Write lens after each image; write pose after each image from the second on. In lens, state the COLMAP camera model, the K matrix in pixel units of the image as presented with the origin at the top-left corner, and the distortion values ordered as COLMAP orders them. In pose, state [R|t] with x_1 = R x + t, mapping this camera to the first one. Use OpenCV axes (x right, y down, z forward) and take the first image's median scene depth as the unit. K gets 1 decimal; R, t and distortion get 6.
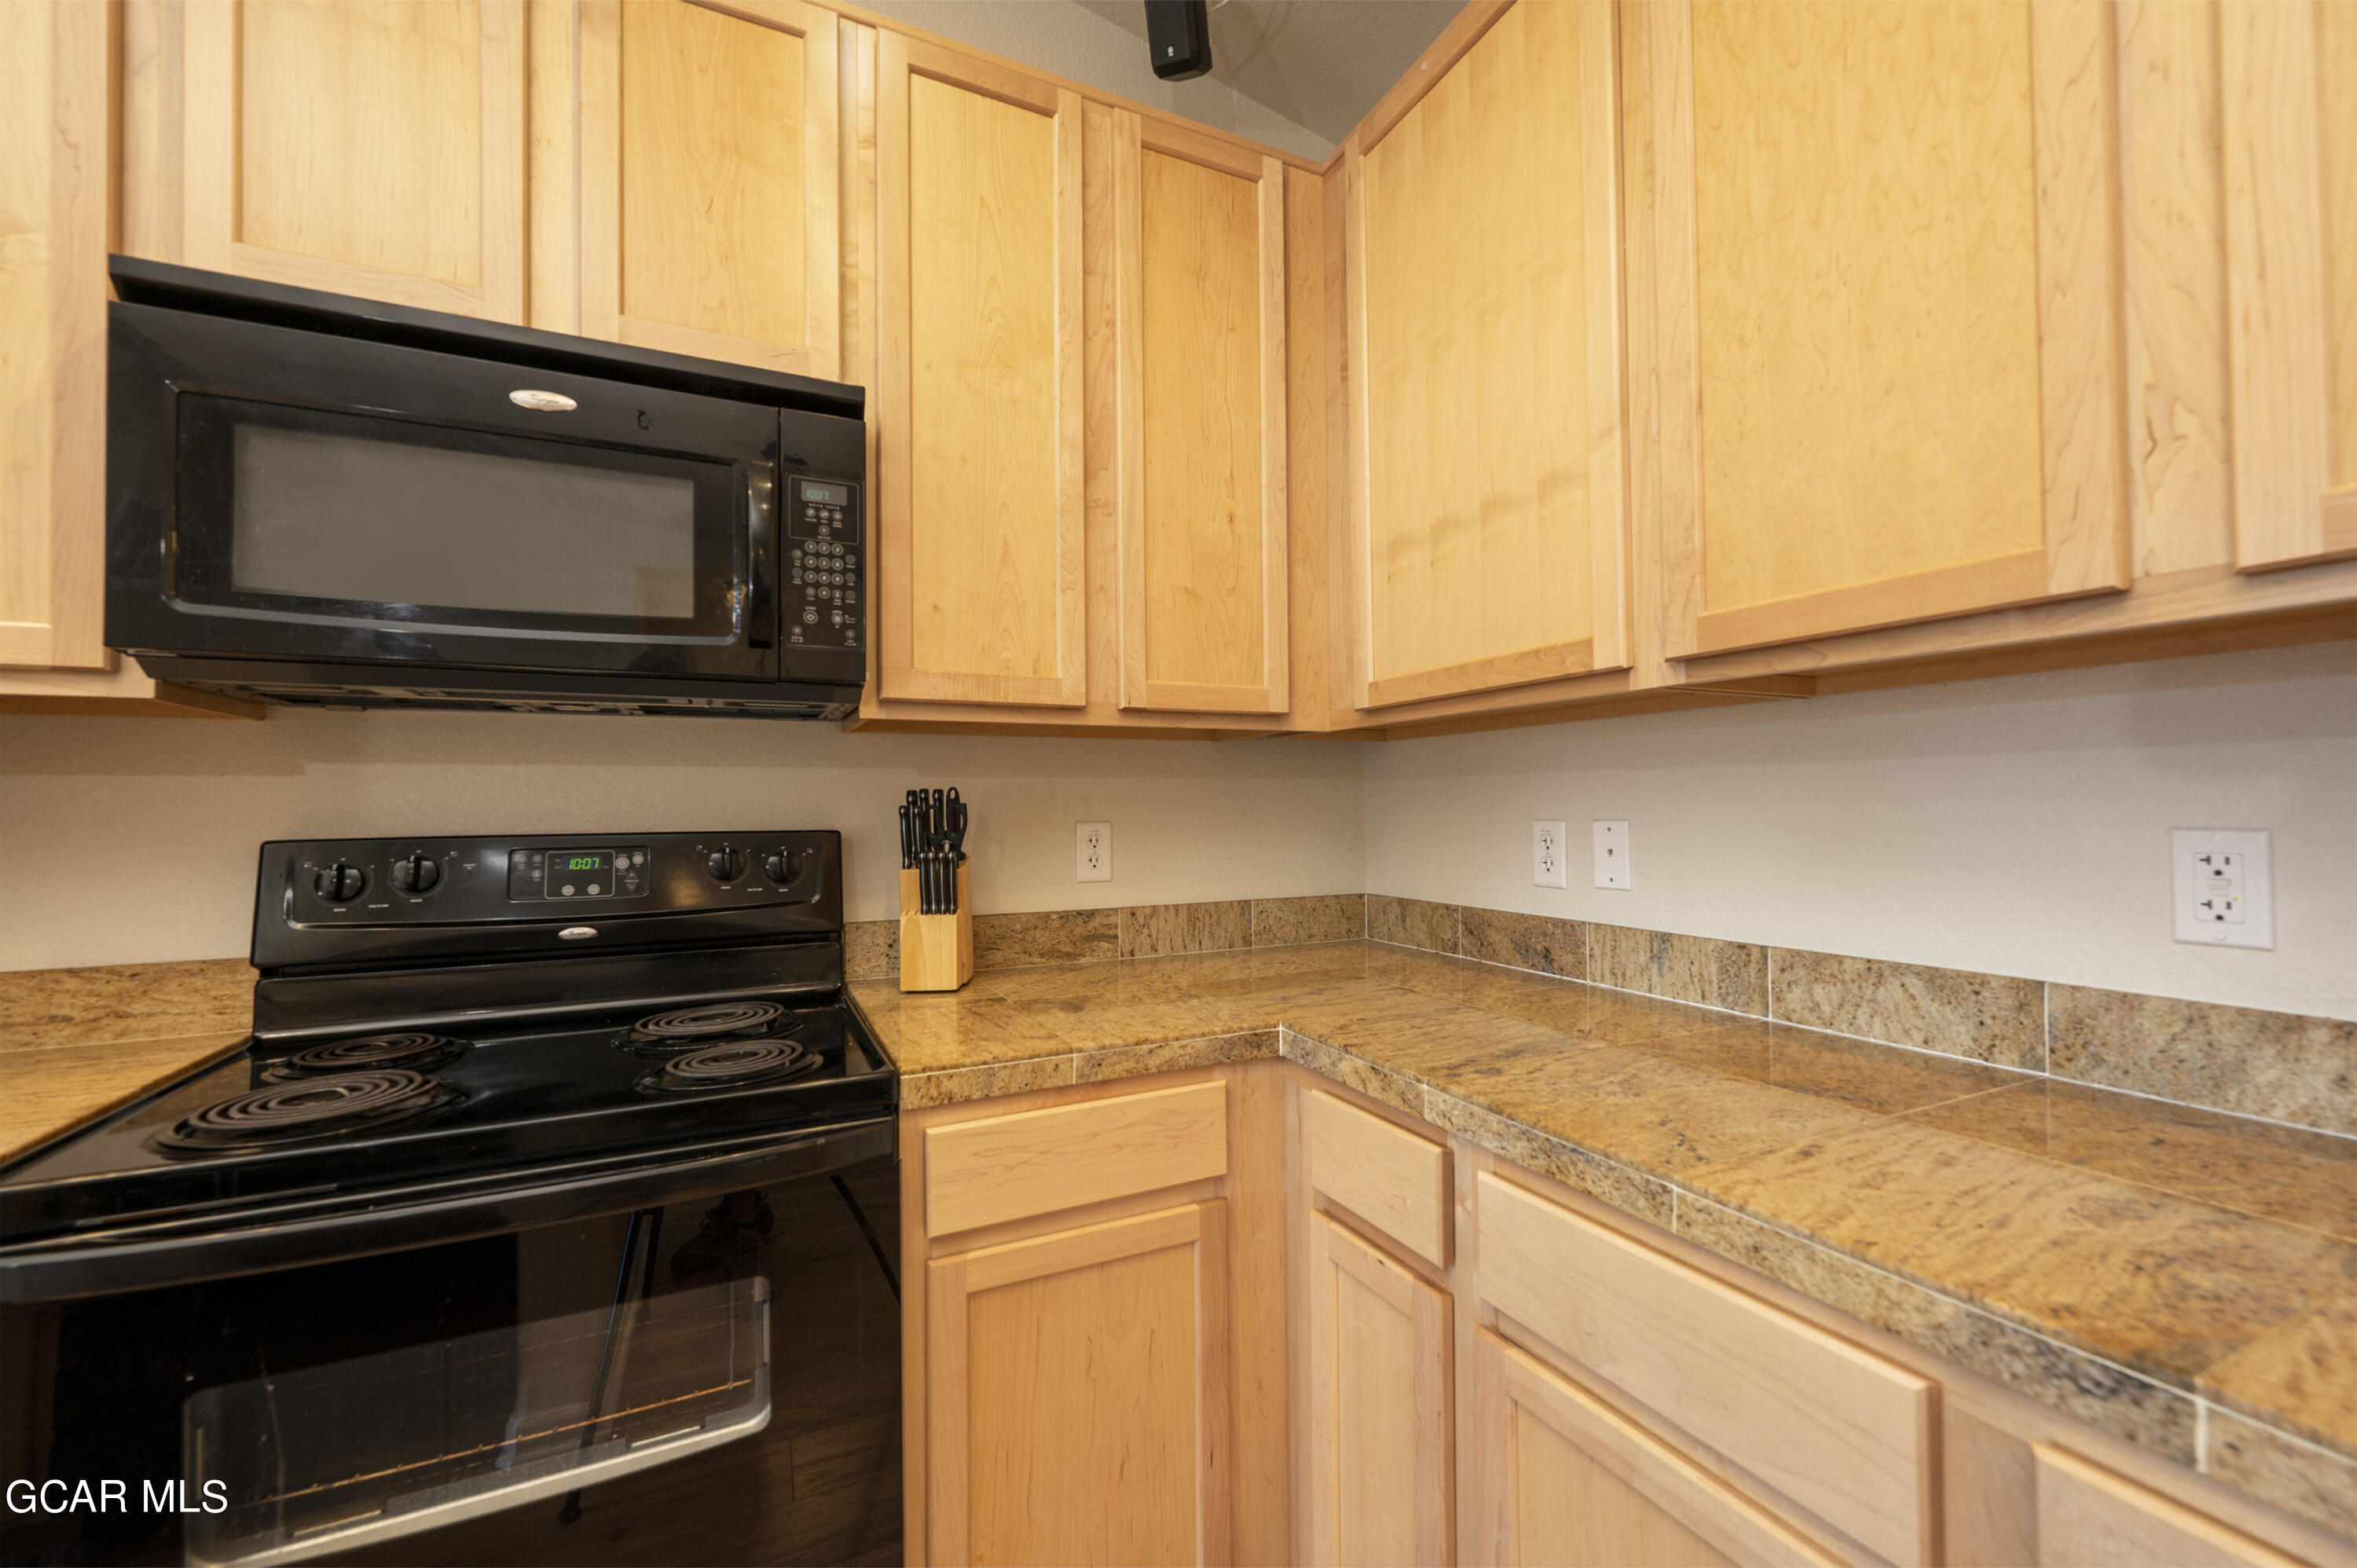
lens RADIAL K [[927.3, 0, 1173.6], [0, 927.3, 789.8], [0, 0, 1]] dist [-0.003417, -0.000025]
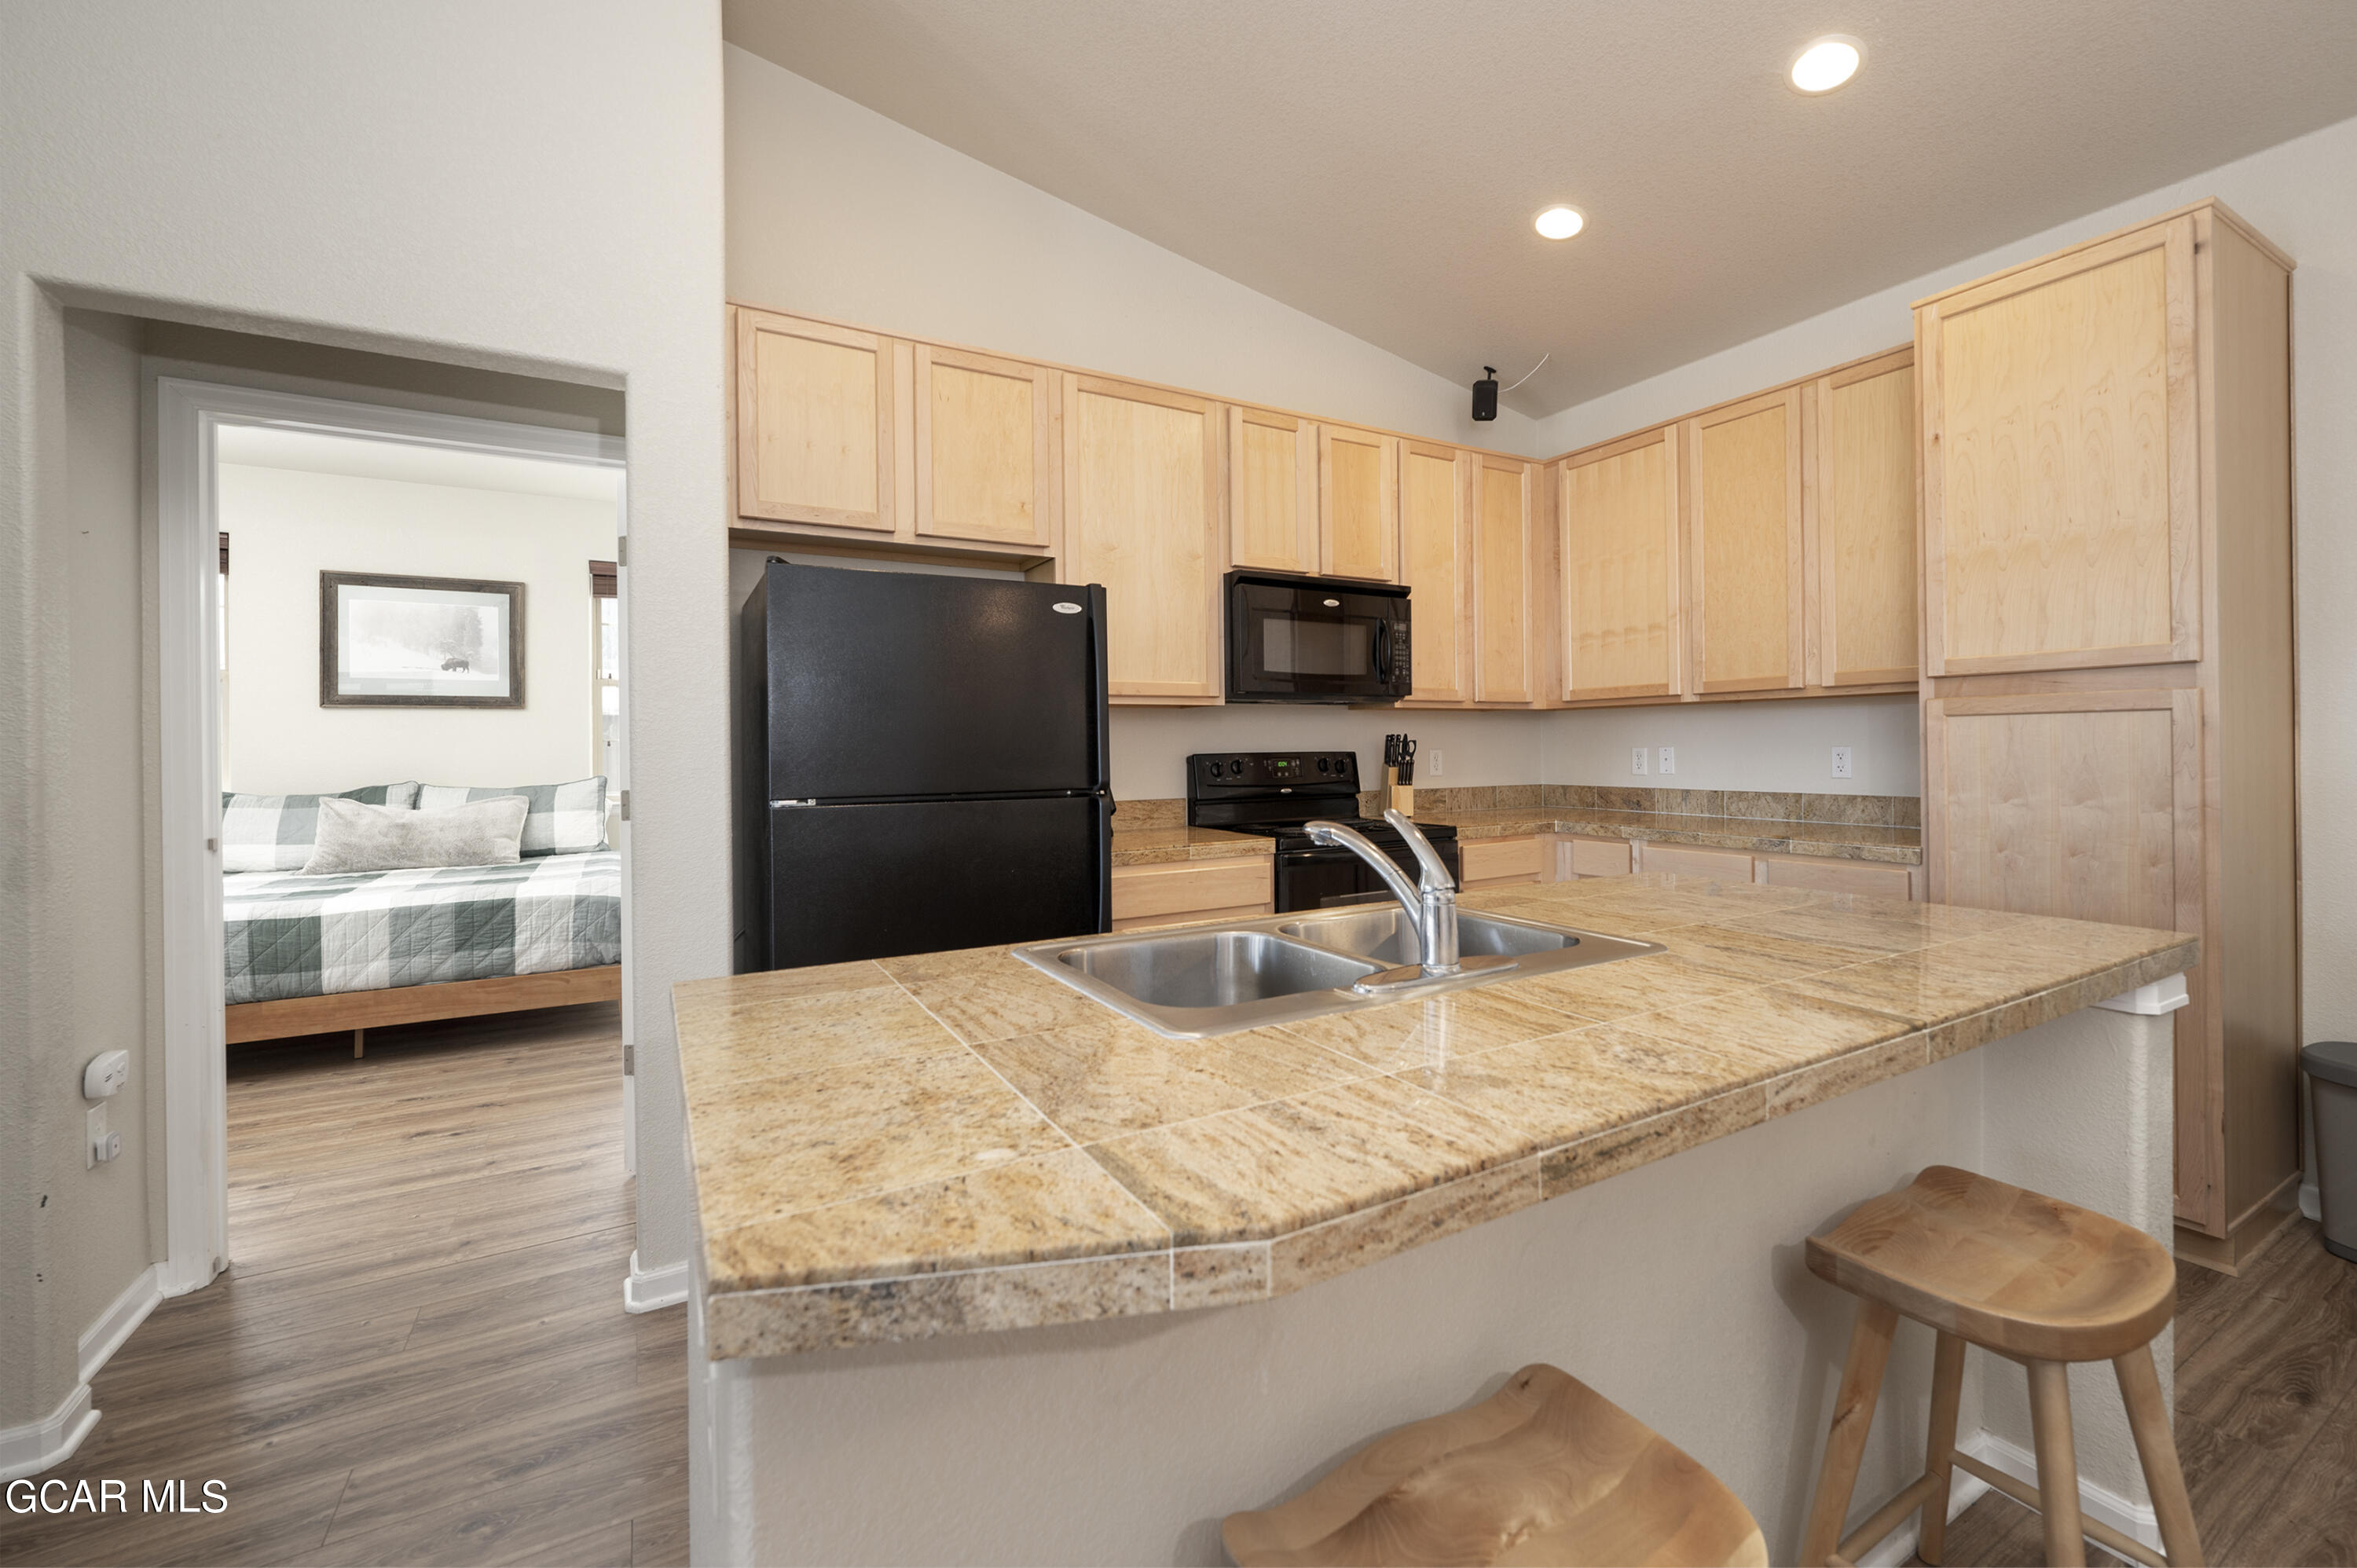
lens RADIAL K [[984.6, 0, 1239.1], [0, 984.6, 748.5], [0, 0, 1]] dist [-0.000978, -0.000036]
pose [[0.994937, -0.001520, 0.100491, -1.122985], [-0.000269, 0.999842, 0.017788, -0.011956], [-0.100502, -0.017725, 0.994779, -1.820684]]
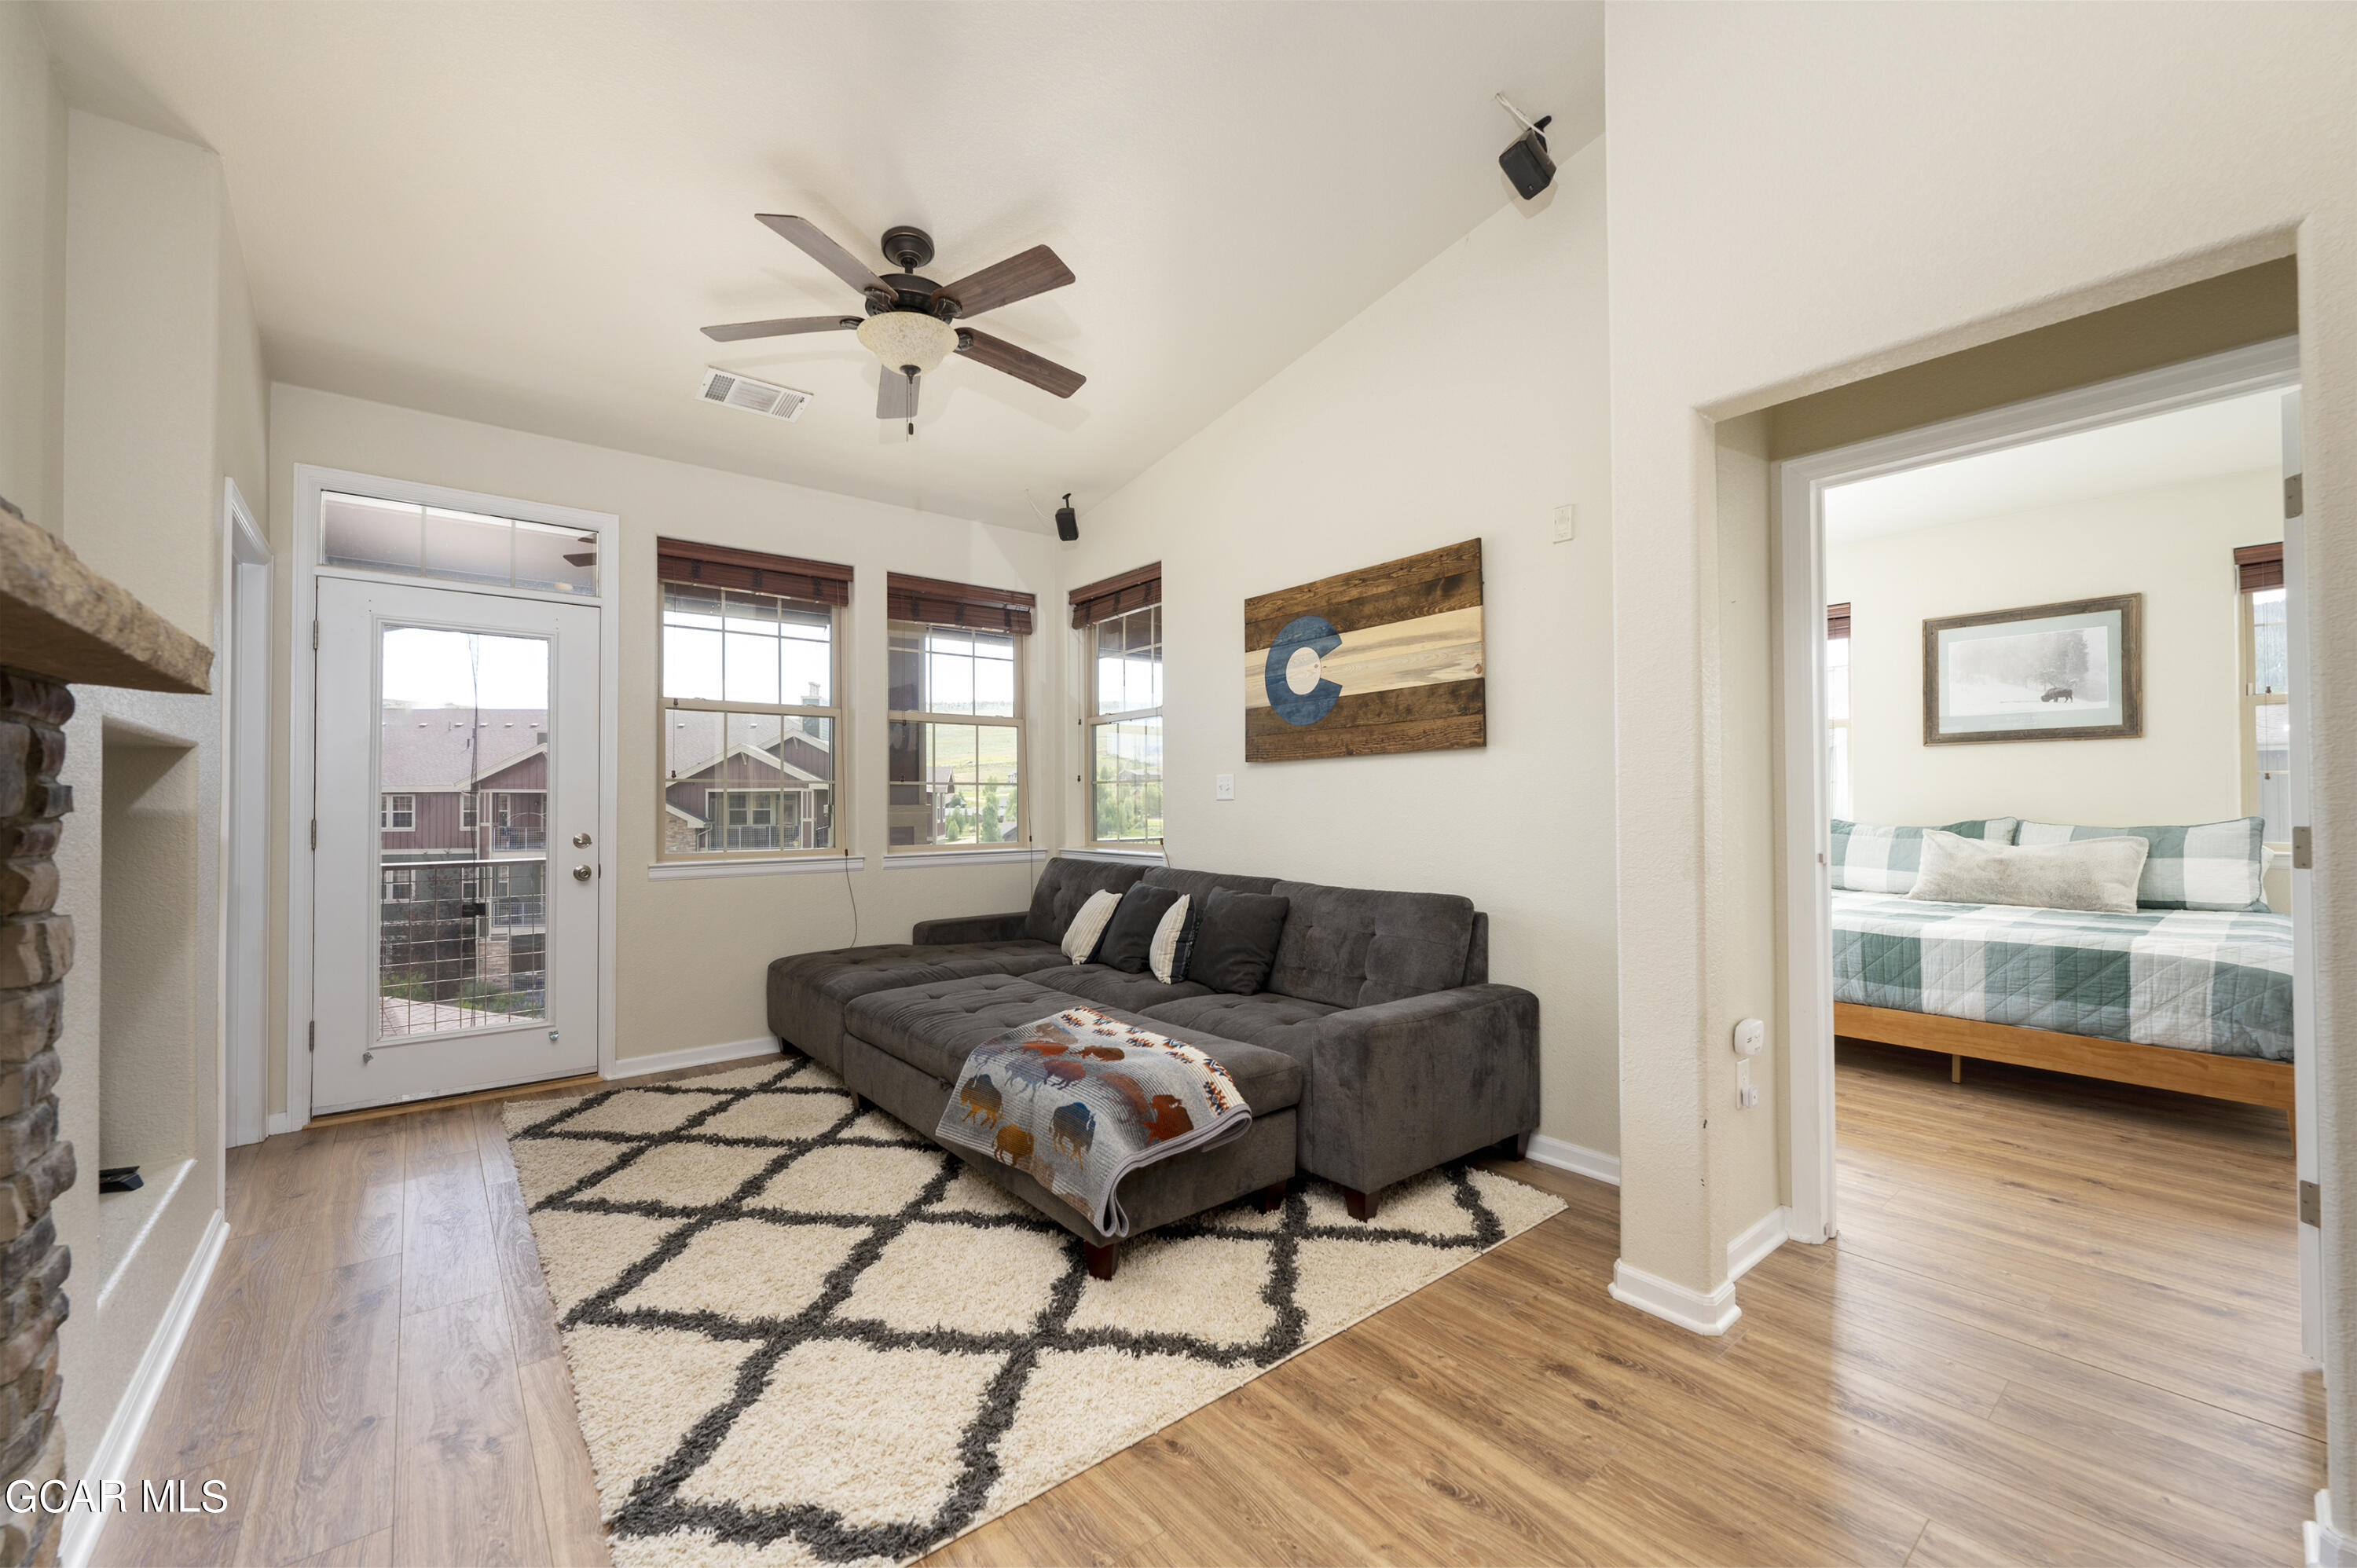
lens RADIAL K [[936.0, 0, 1181.0], [0, 936.0, 789.0], [0, 0, 1]] dist [-0.001972, 0.000541]
pose [[0.239756, -0.006872, -0.970809, -1.237991], [0.019309, 0.999811, -0.002309, 0.030556], [0.970641, -0.018192, 0.239843, -1.605448]]
